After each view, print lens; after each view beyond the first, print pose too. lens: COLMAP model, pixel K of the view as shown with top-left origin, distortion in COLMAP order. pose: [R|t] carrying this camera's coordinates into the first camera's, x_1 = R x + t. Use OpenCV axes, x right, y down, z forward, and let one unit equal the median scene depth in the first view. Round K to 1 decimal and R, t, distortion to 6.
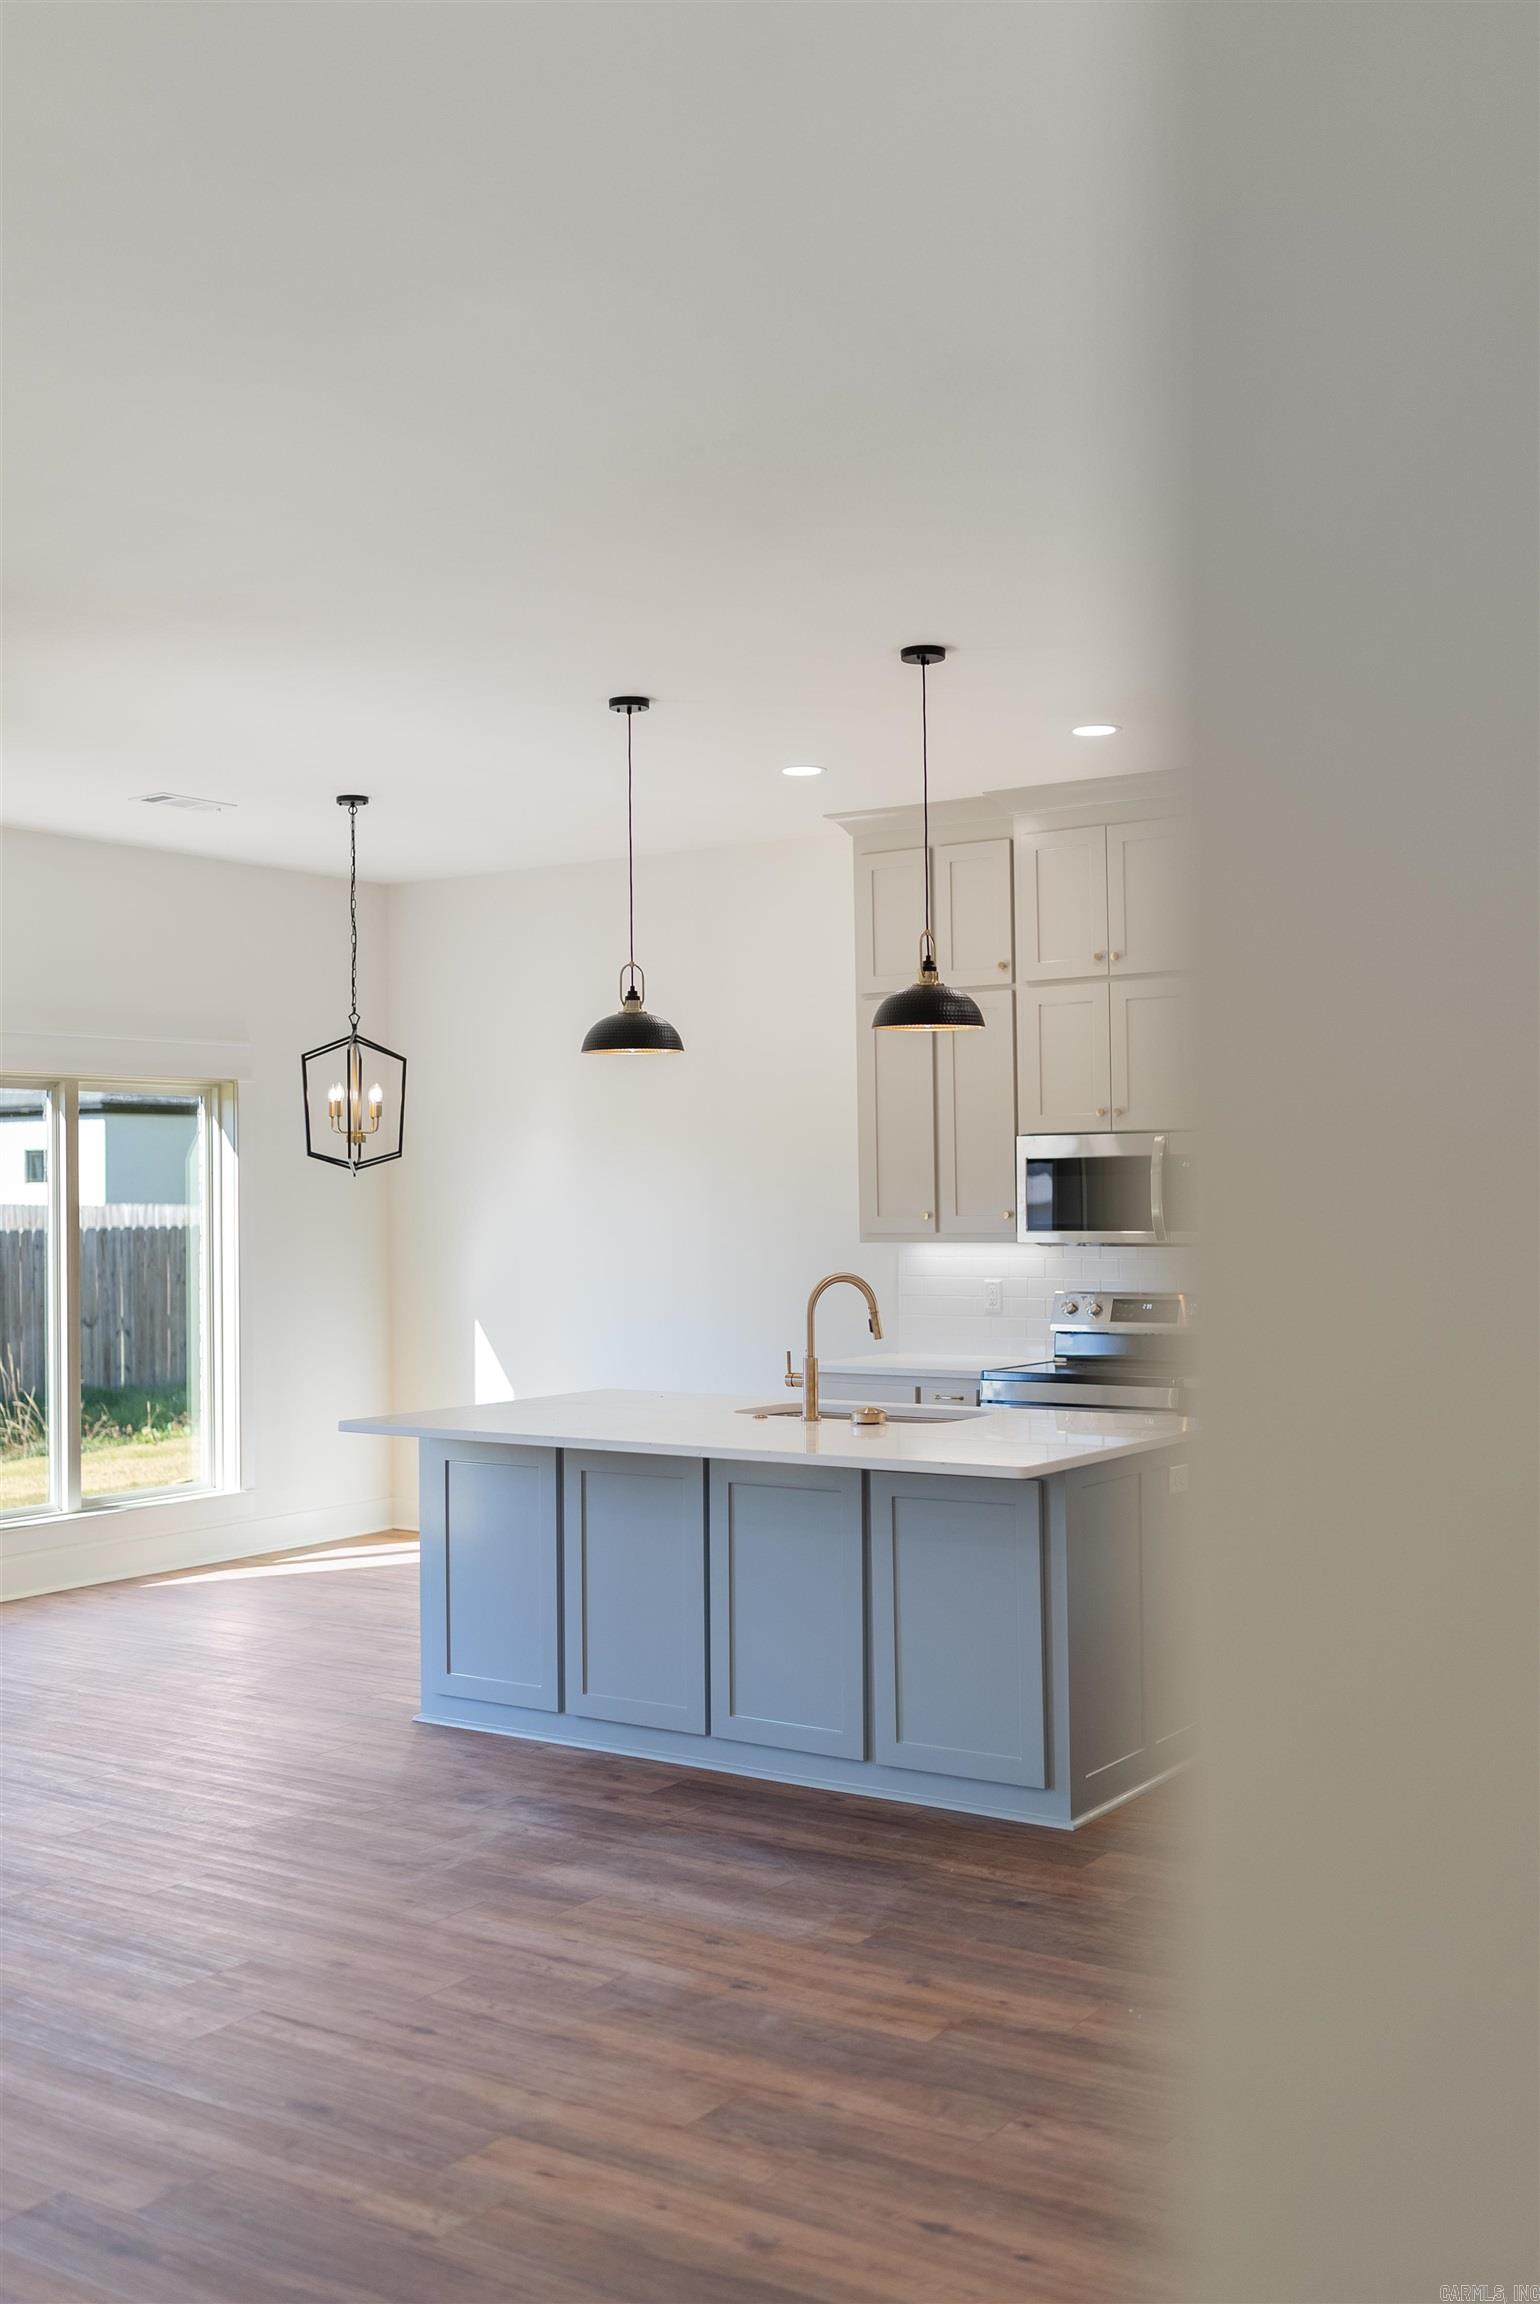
lens RADIAL K [[2295.6, 0, 770.0], [0, 2295.6, 1152.0], [0, 0, 1]] dist [0.011913, 0.000771]
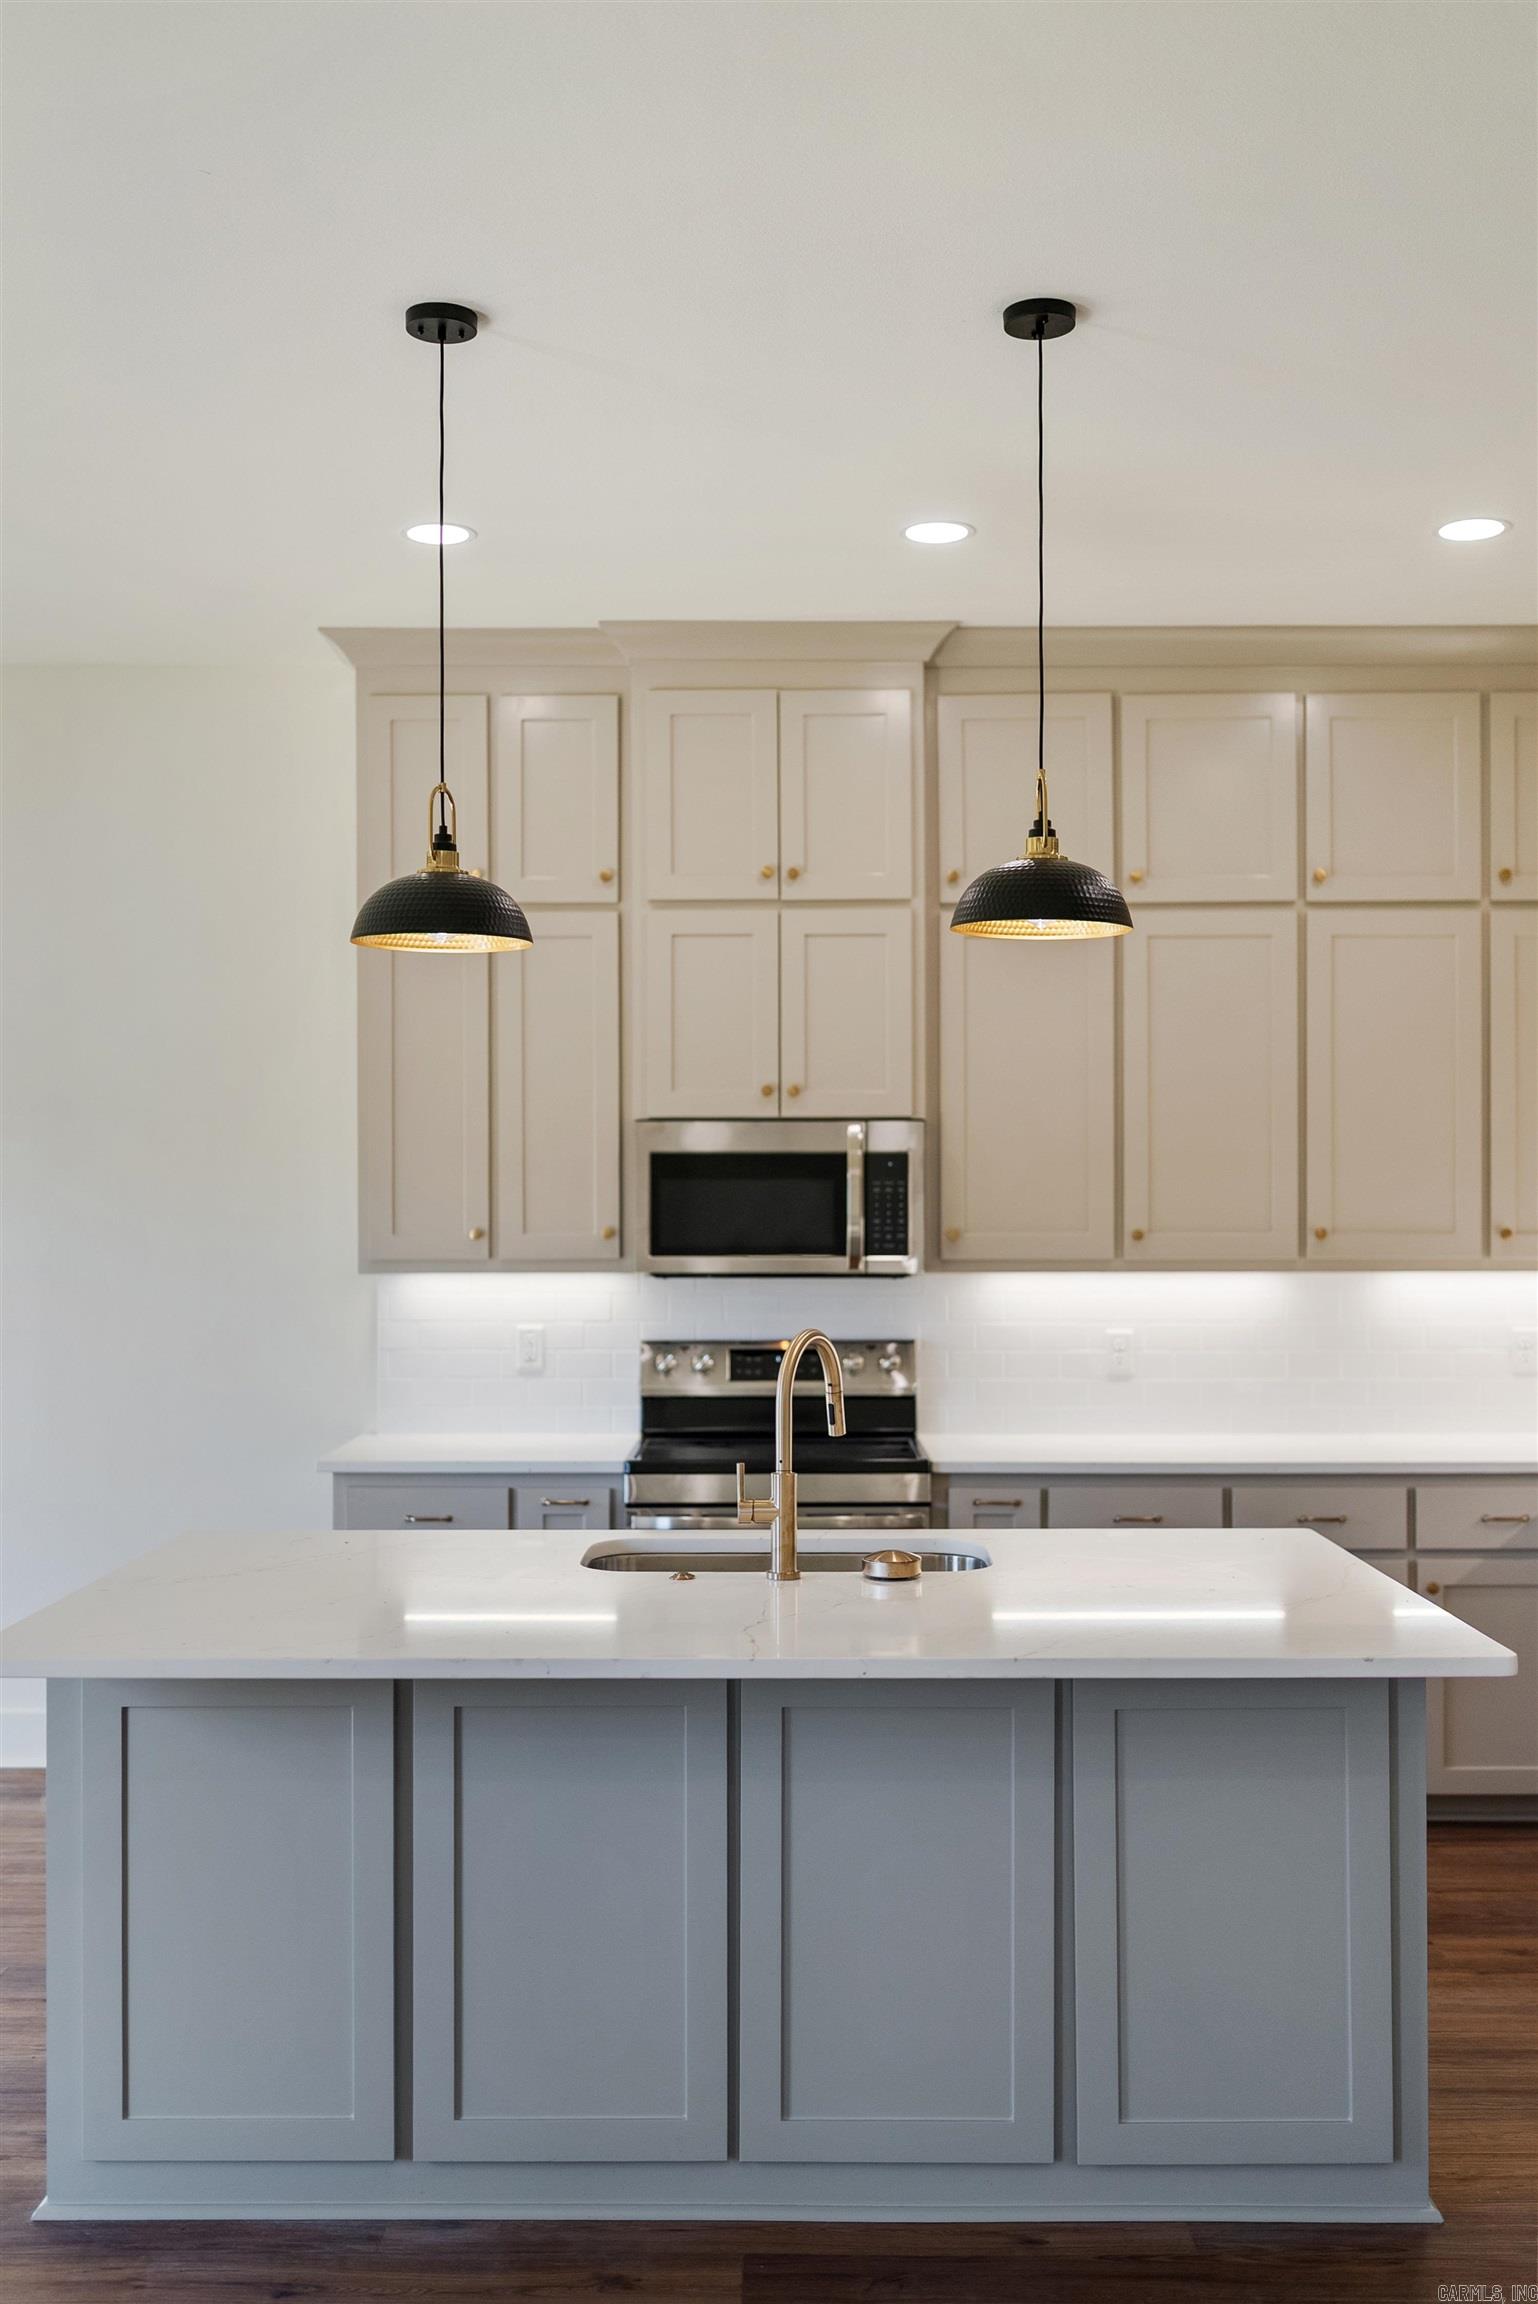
lens RADIAL K [[2361.3, 0, 769.0], [0, 2361.3, 1152.0], [0, 0, 1]] dist [-0.007184, 0.008733]
pose [[0.844999, 0.015975, 0.534529, -0.318896], [-0.012678, 0.999871, -0.009842, 0.011920], [-0.534617, 0.001540, 0.845093, 0.483660]]
